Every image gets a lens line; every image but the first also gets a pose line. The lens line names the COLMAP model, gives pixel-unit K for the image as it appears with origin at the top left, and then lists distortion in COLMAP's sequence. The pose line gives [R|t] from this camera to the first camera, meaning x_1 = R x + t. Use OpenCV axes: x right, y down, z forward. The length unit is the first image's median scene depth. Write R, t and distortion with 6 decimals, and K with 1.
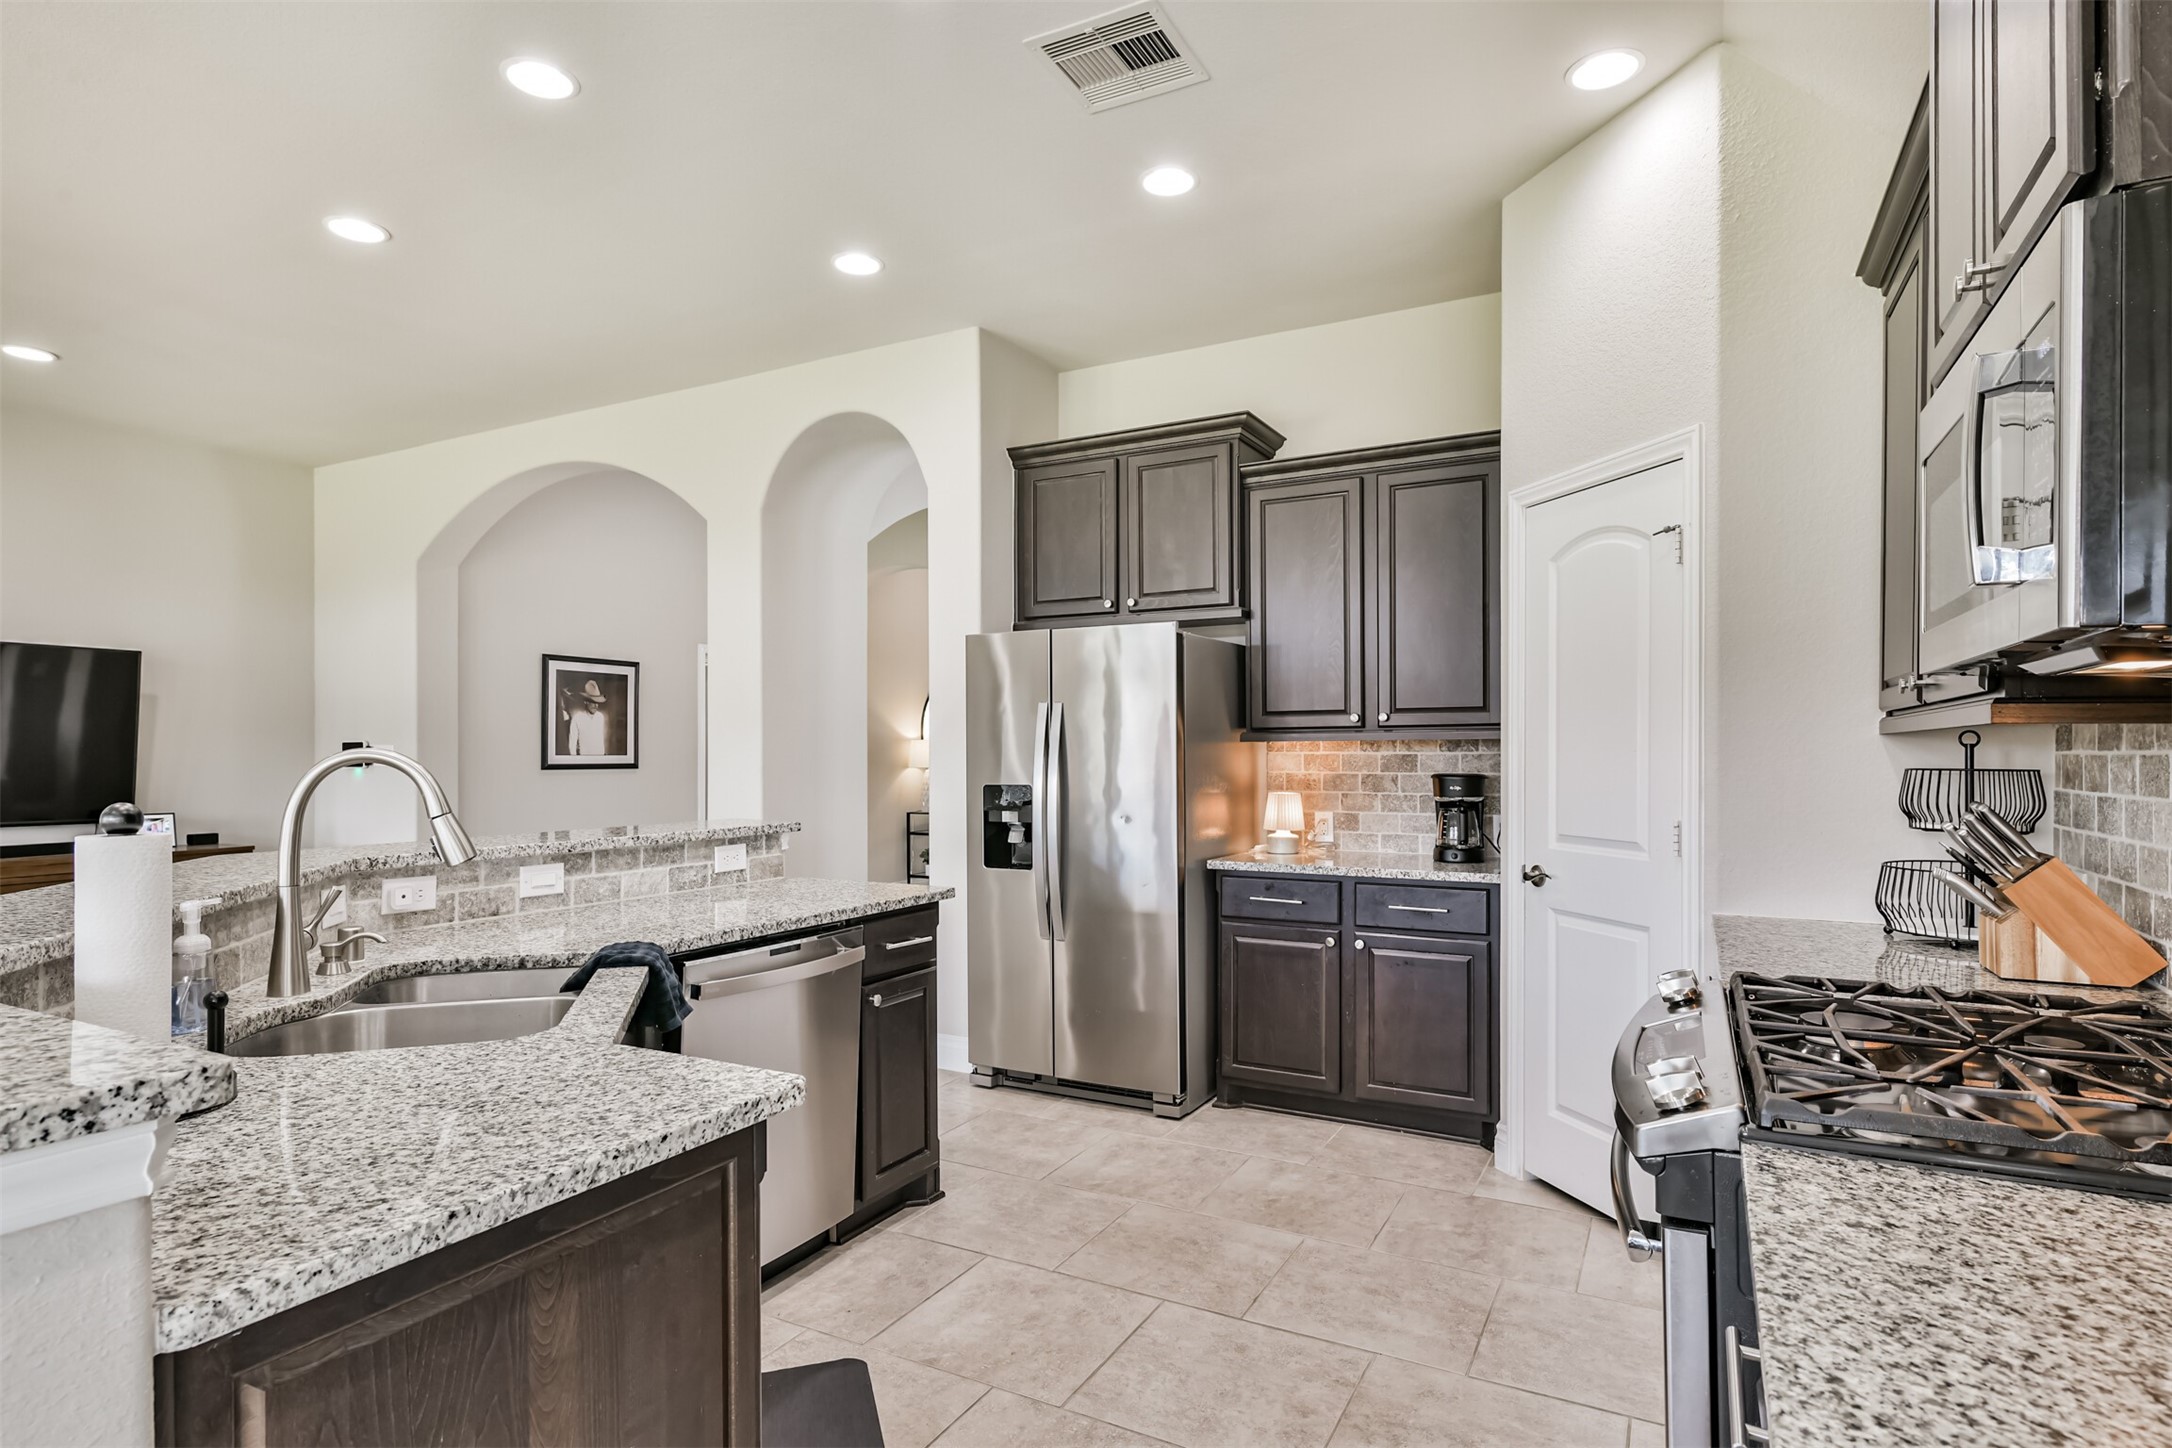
lens RADIAL K [[1127.4, 0, 1081.5], [0, 1127.4, 756.6], [0, 0, 1]] dist [0.012597, 0.000520]
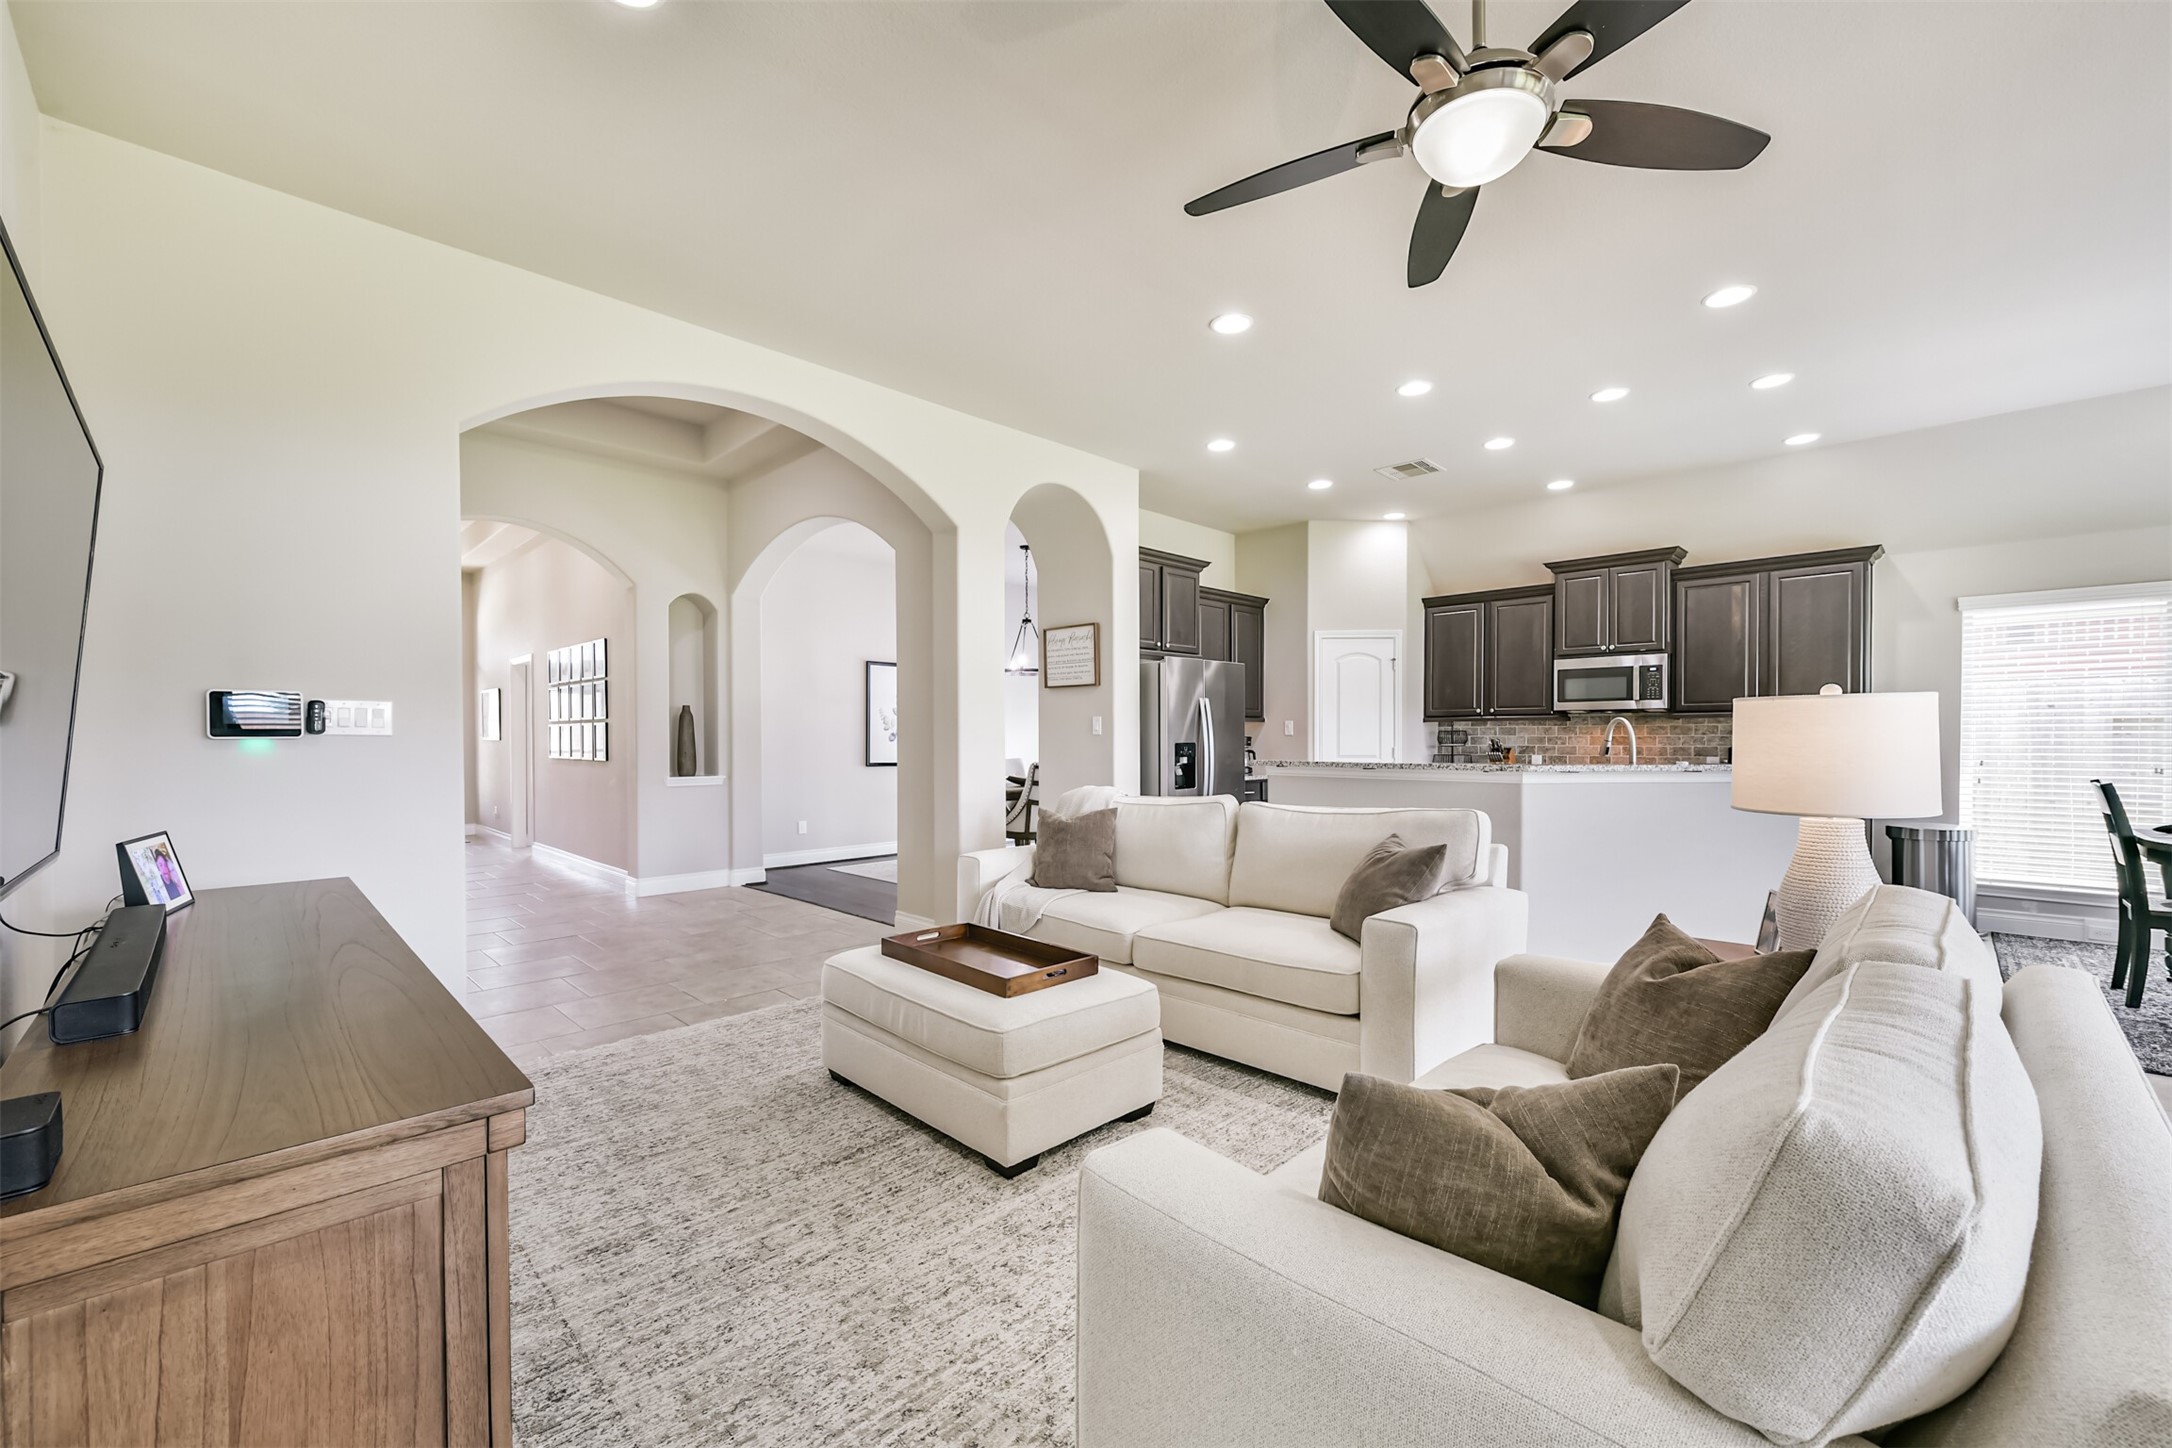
lens RADIAL K [[878.8, 0, 1083.0], [0, 878.8, 748.6], [0, 0, 1]] dist [-0.001342, -0.000229]
pose [[0.283291, -0.007563, 0.959004, -1.503259], [0.004518, 0.999968, 0.006551, 0.026523], [-0.959023, 0.002477, 0.283316, 0.776249]]
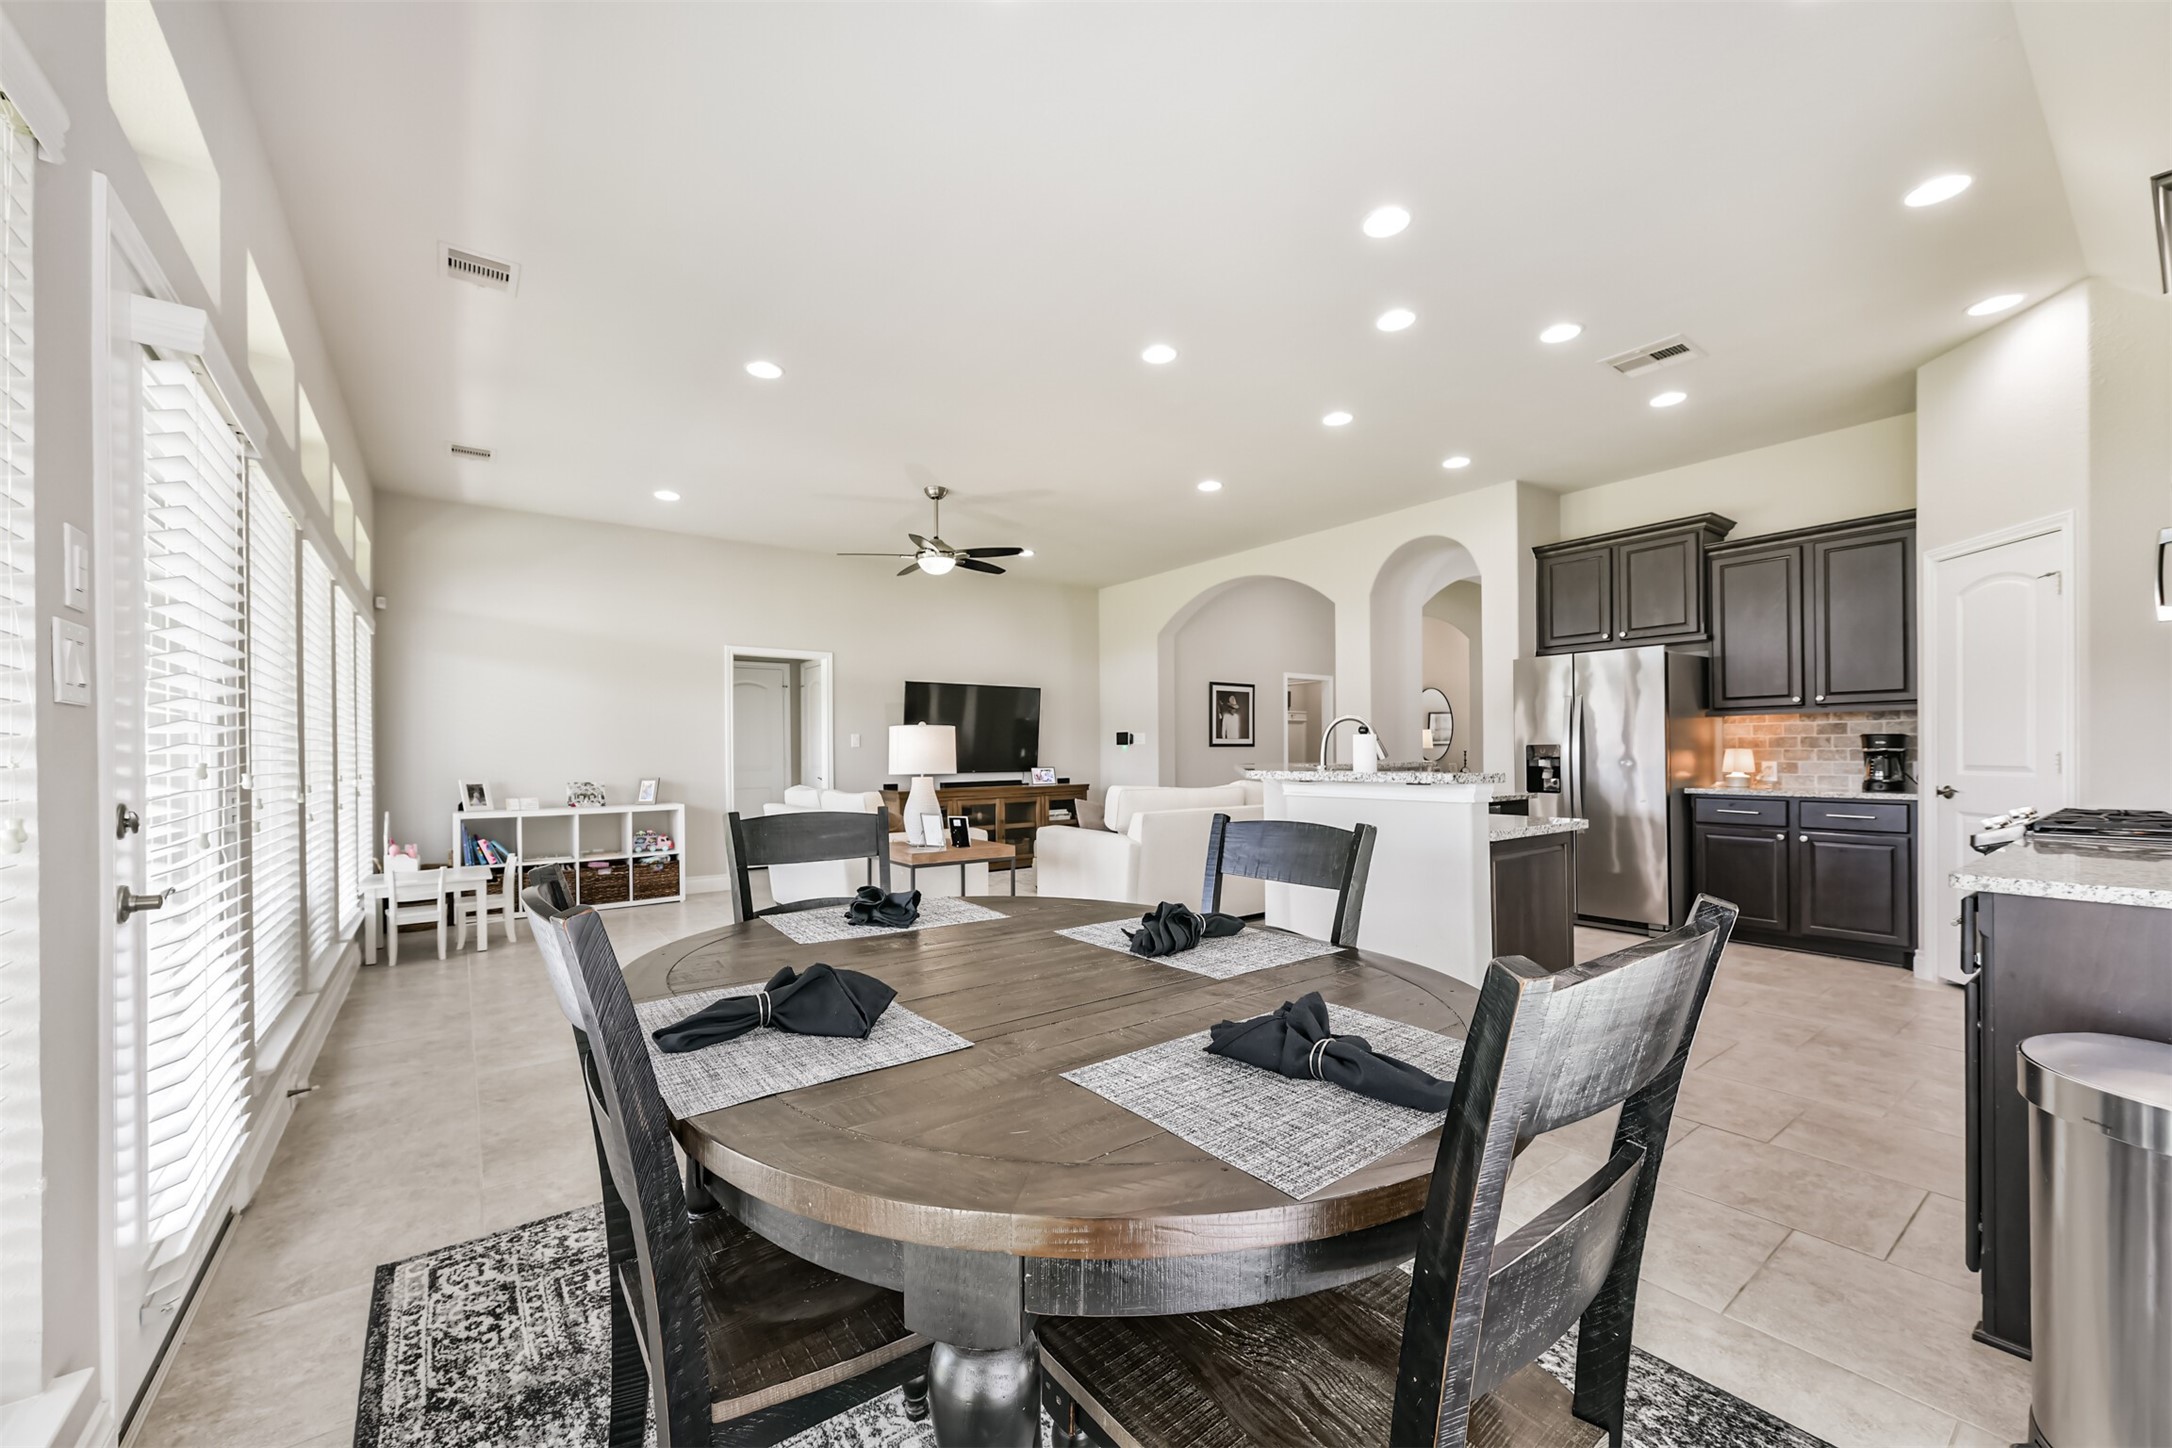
lens RADIAL K [[837.3, 0, 1090.0], [0, 837.3, 752.5], [0, 0, 1]] dist [0.001272, 0.000229]
pose [[0.908170, -0.004583, -0.418576, -0.163051], [0.004367, 0.999989, -0.001474, 0.037023], [0.418578, -0.000489, 0.908181, -0.472136]]
